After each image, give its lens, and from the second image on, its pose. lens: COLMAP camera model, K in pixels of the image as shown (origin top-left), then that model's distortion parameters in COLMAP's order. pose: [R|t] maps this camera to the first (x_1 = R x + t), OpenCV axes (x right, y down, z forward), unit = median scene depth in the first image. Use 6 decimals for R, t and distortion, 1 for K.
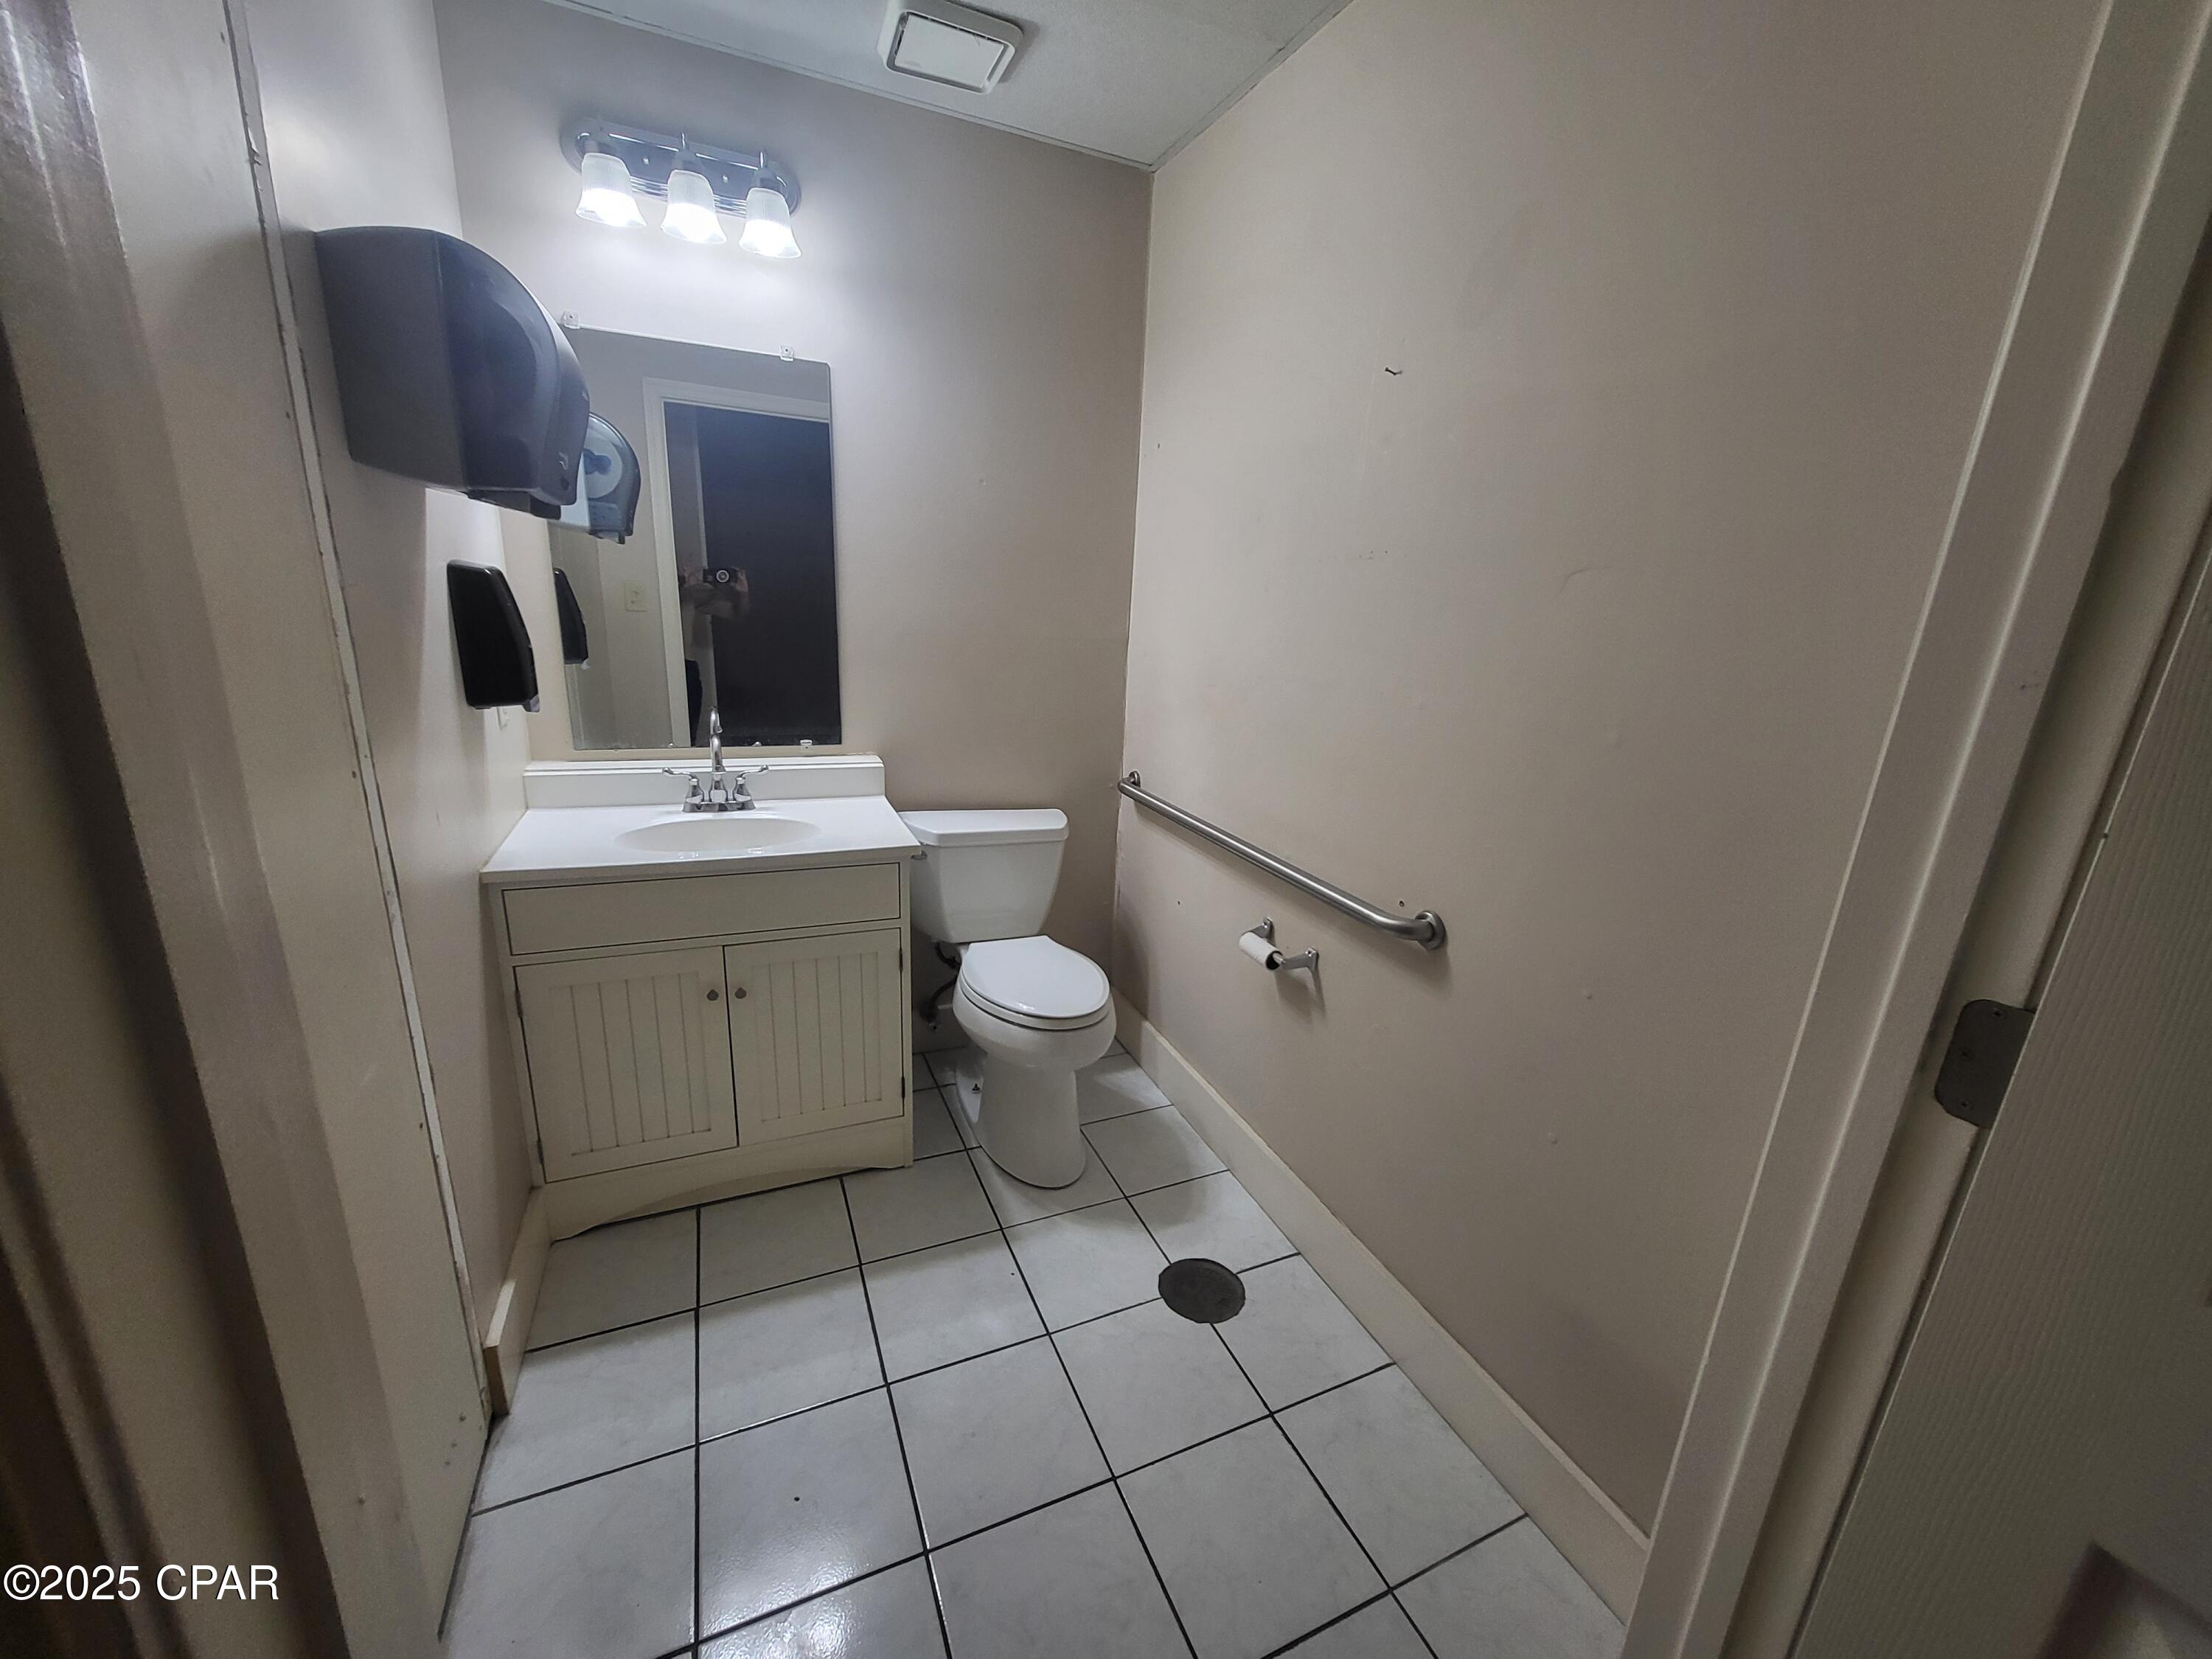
lens RADIAL K [[868.9, 0, 1120.5], [0, 868.9, 838.3], [0, 0, 1]] dist [0.003150, -0.003751]
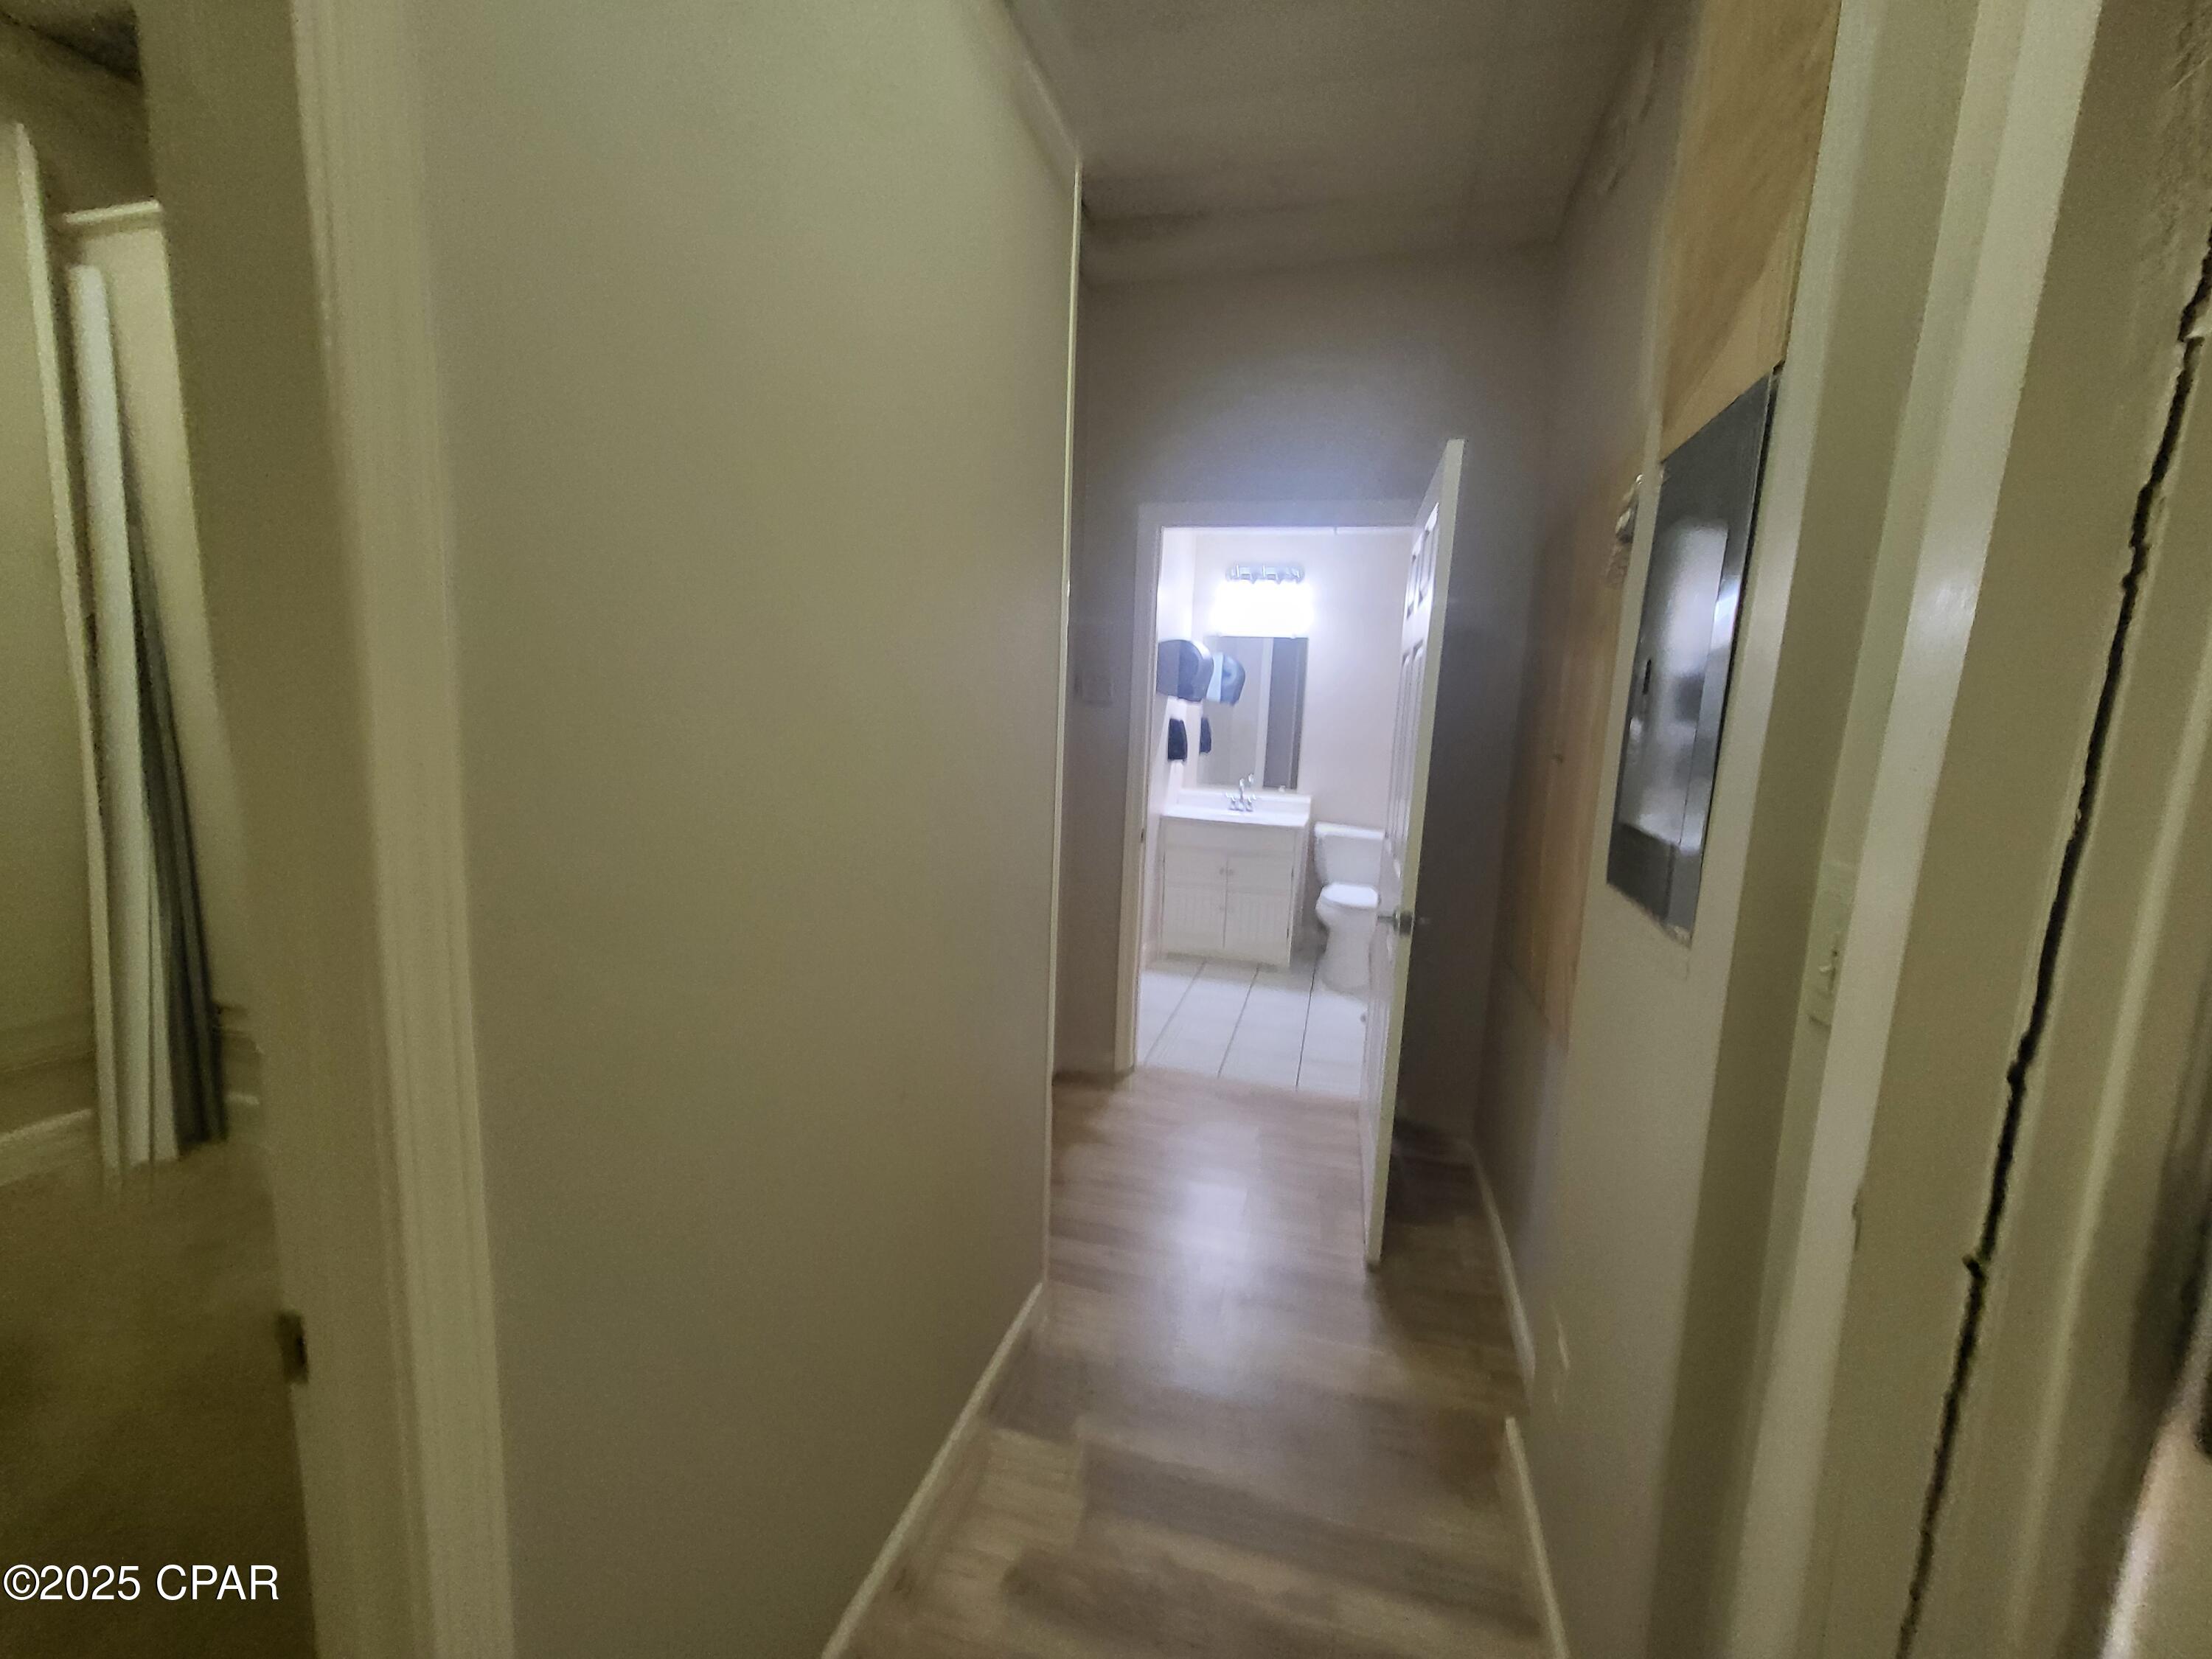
lens RADIAL K [[868.9, 0, 1120.5], [0, 868.9, 838.3], [0, 0, 1]] dist [0.003150, -0.003751]
pose [[0.769898, 0.084059, -0.632606, 0.866086], [-0.174893, 0.981127, -0.082480, 0.313971], [0.613733, 0.174140, 0.770069, -1.132721]]
